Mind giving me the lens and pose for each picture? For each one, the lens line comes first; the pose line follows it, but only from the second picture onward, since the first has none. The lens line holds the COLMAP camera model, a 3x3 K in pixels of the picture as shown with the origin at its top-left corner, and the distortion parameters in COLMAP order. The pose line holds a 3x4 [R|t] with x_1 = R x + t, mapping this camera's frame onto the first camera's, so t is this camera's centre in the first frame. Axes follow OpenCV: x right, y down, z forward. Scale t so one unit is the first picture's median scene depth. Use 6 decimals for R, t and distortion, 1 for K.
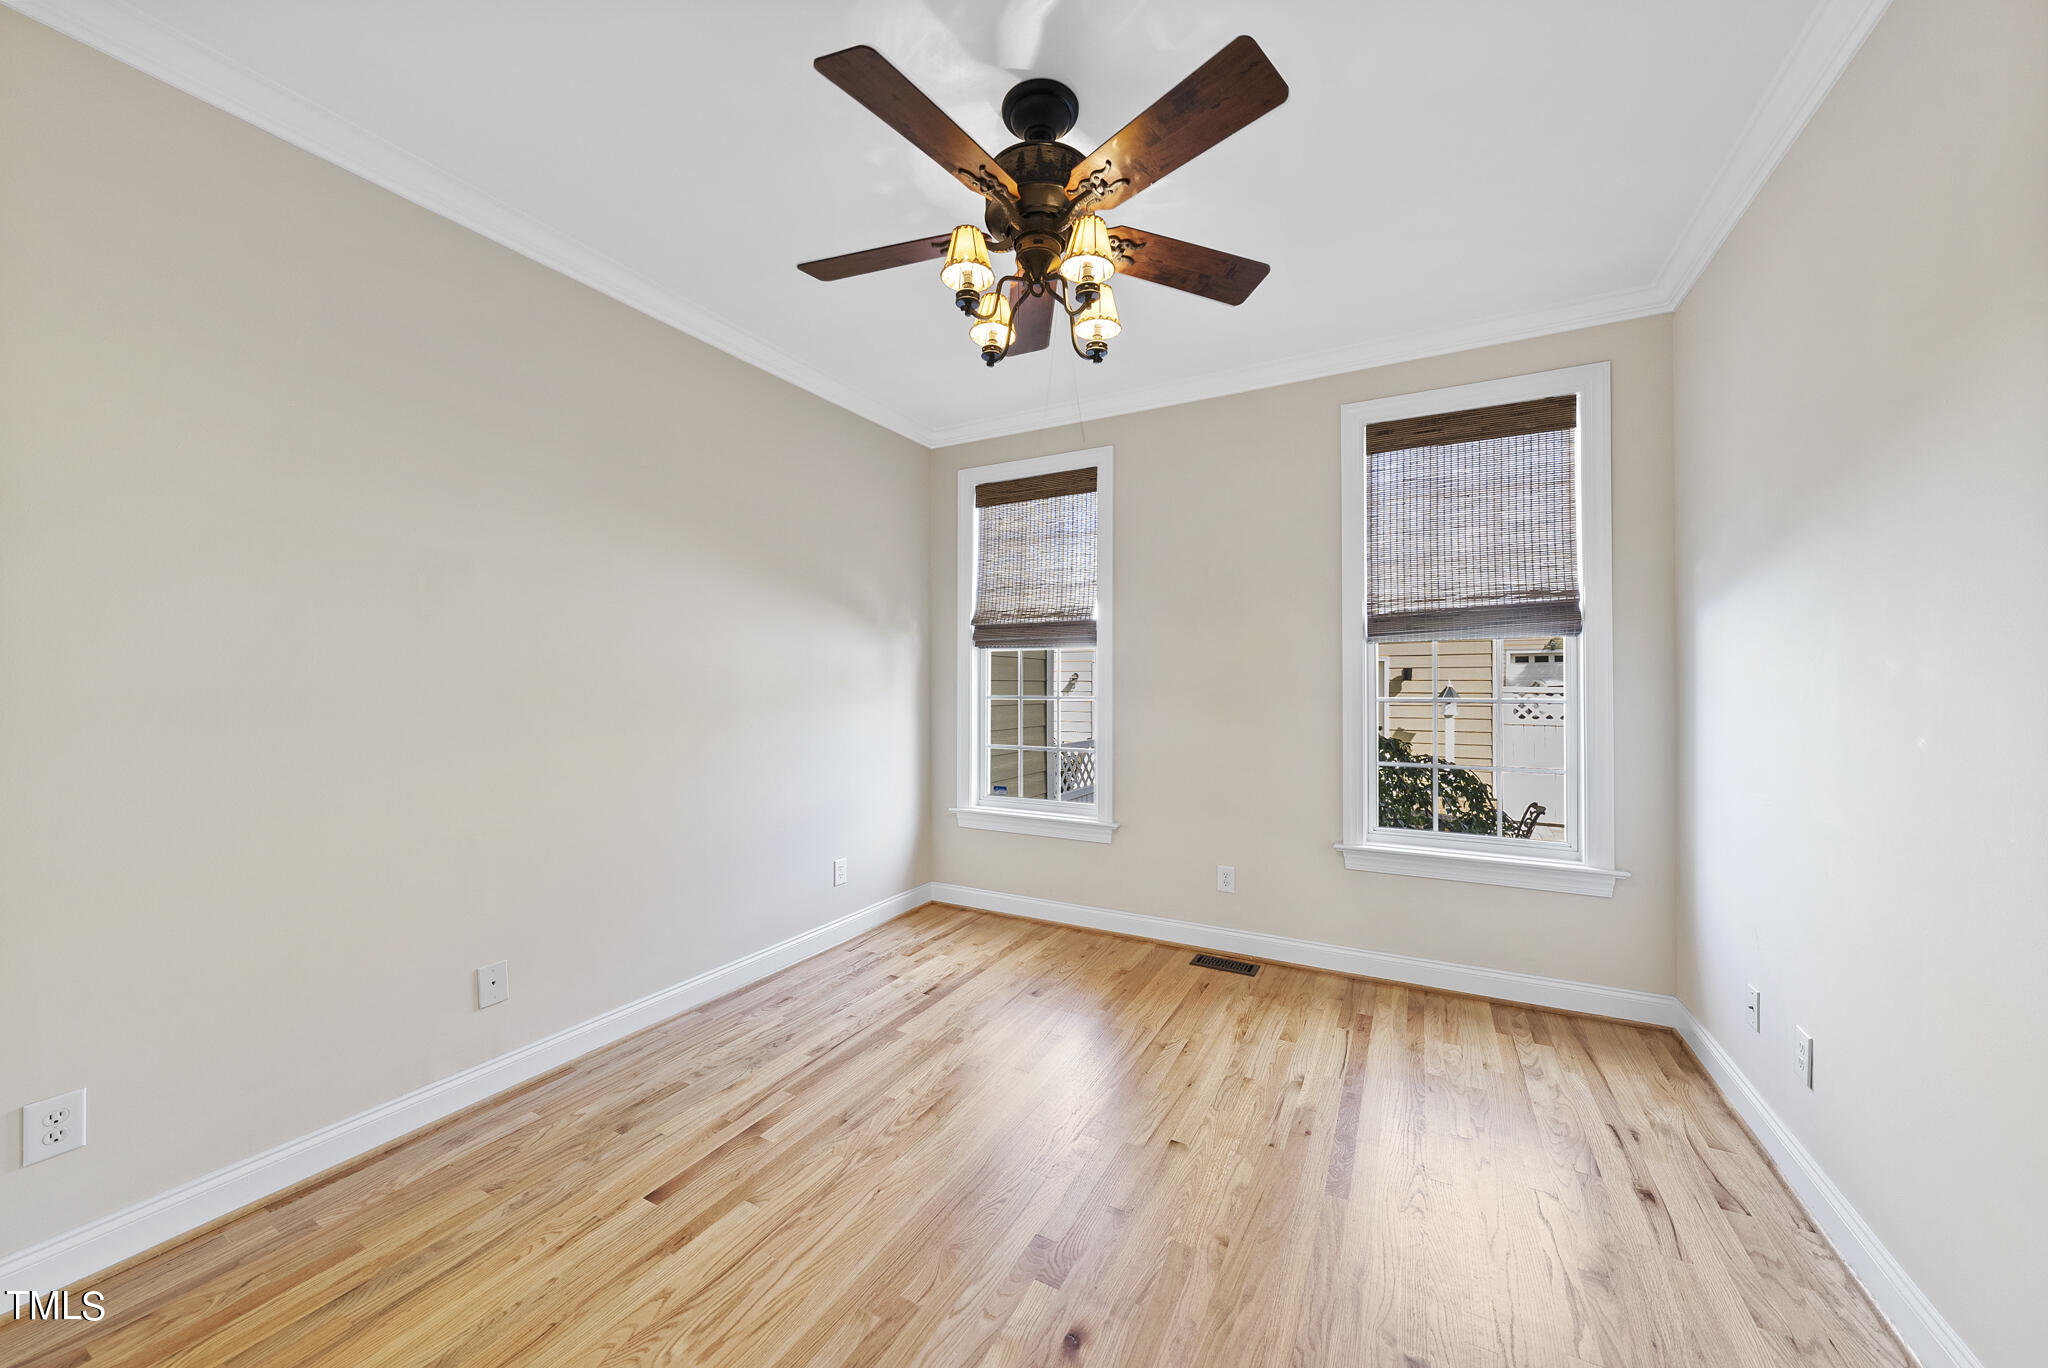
lens RADIAL K [[719.5, 0, 1062.9], [0, 719.5, 668.5], [0, 0, 1]] dist [-0.000199, -0.000050]
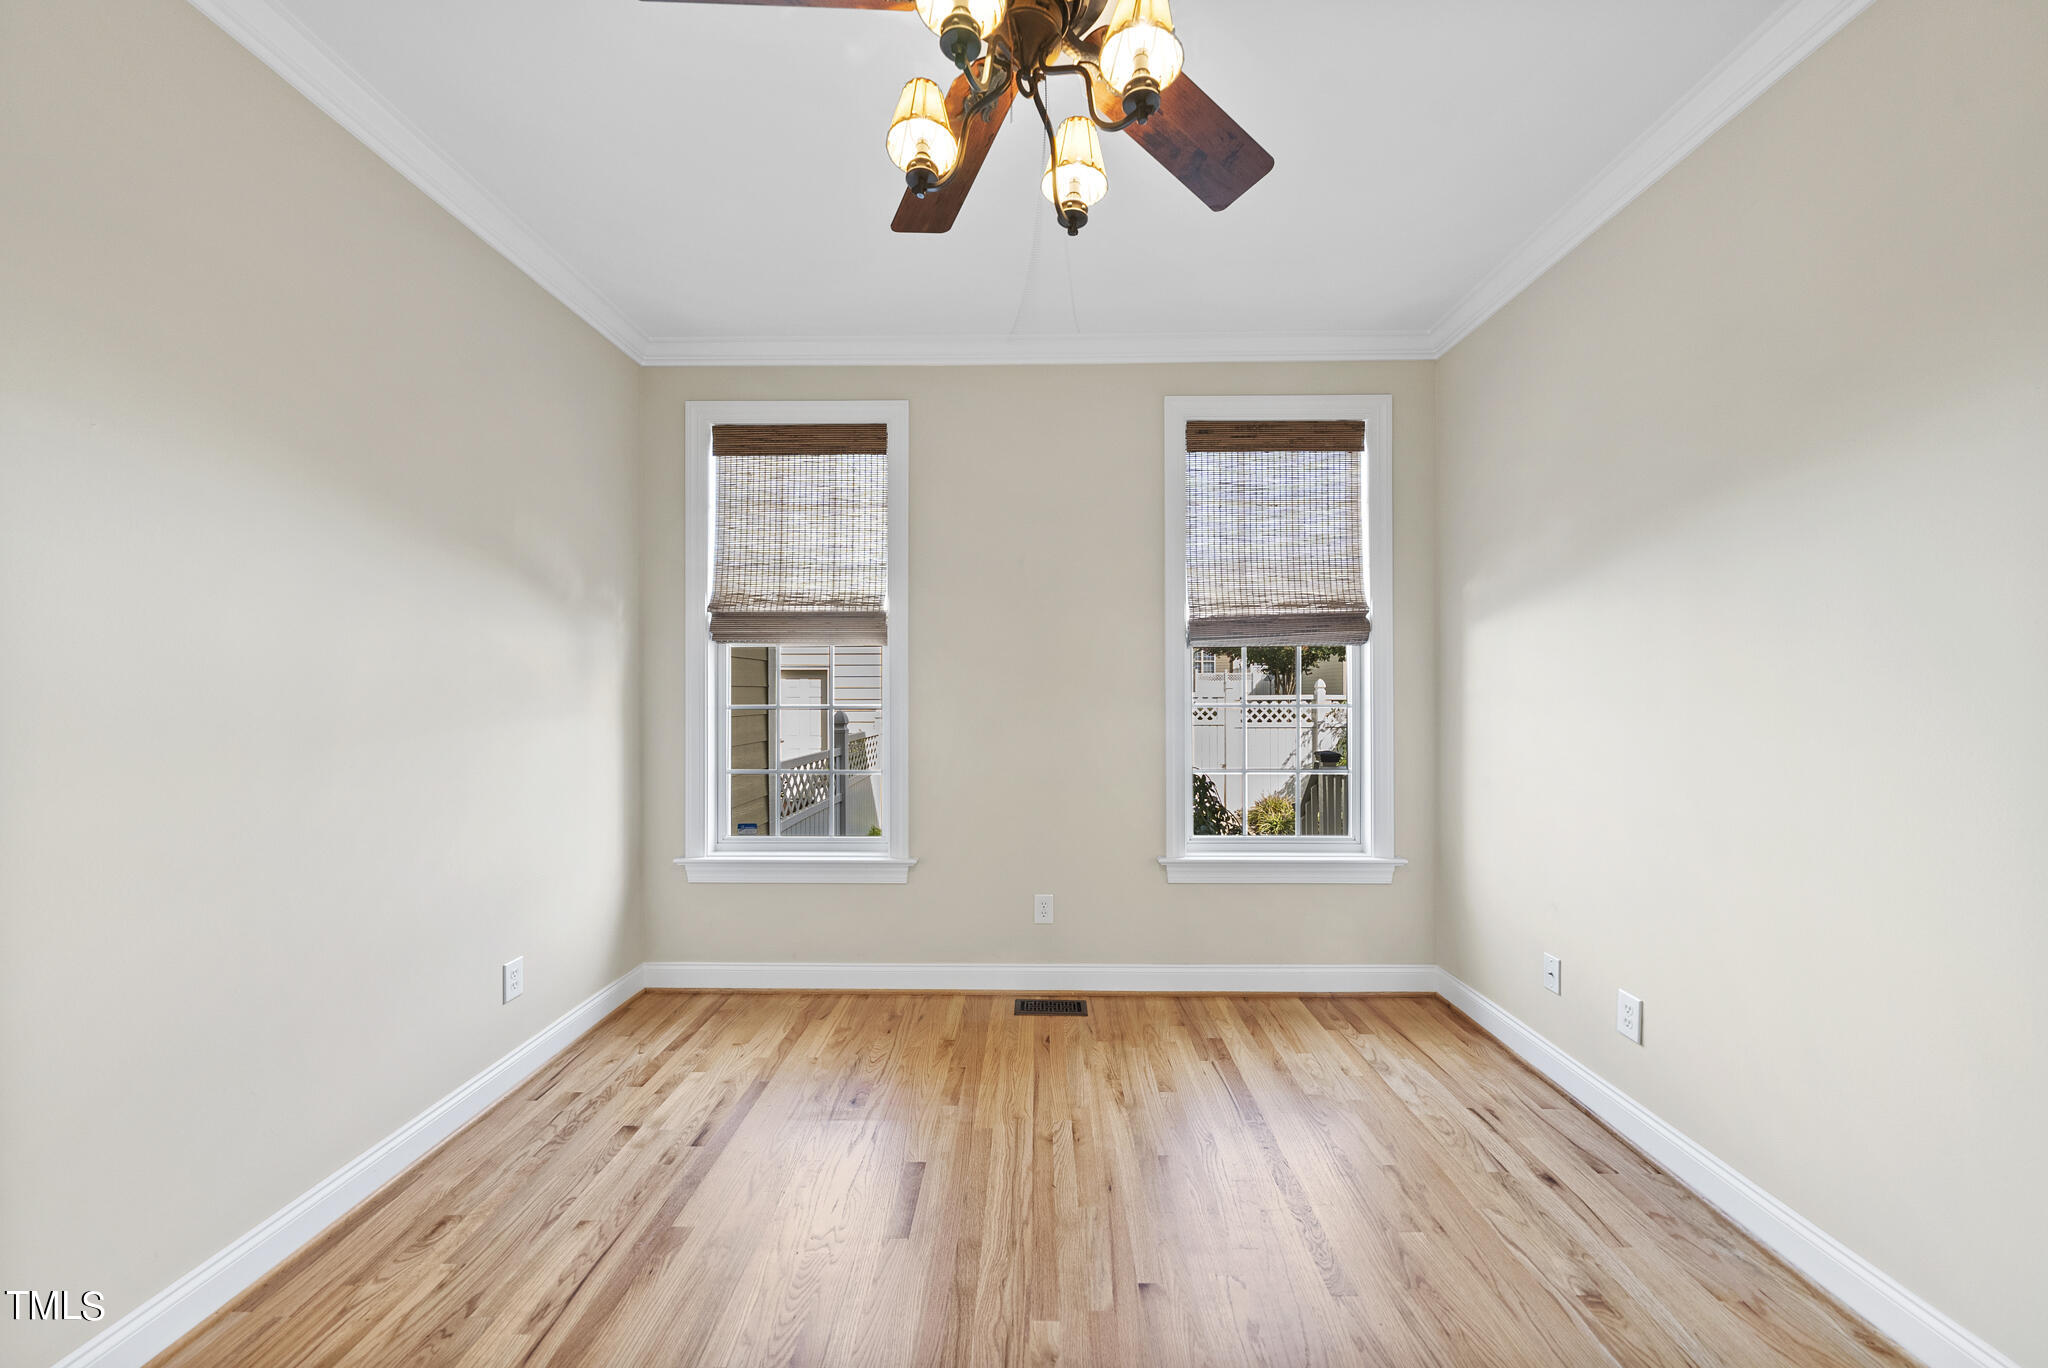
lens RADIAL K [[698.9, 0, 1024.0], [0, 698.9, 684.0], [0, 0, 1]] dist [-0.001361, -0.000021]
pose [[0.899133, 0.002469, 0.437669, -0.187539], [-0.007983, 0.999910, 0.010758, 0.005440], [-0.437603, -0.013167, 0.899072, 0.256016]]
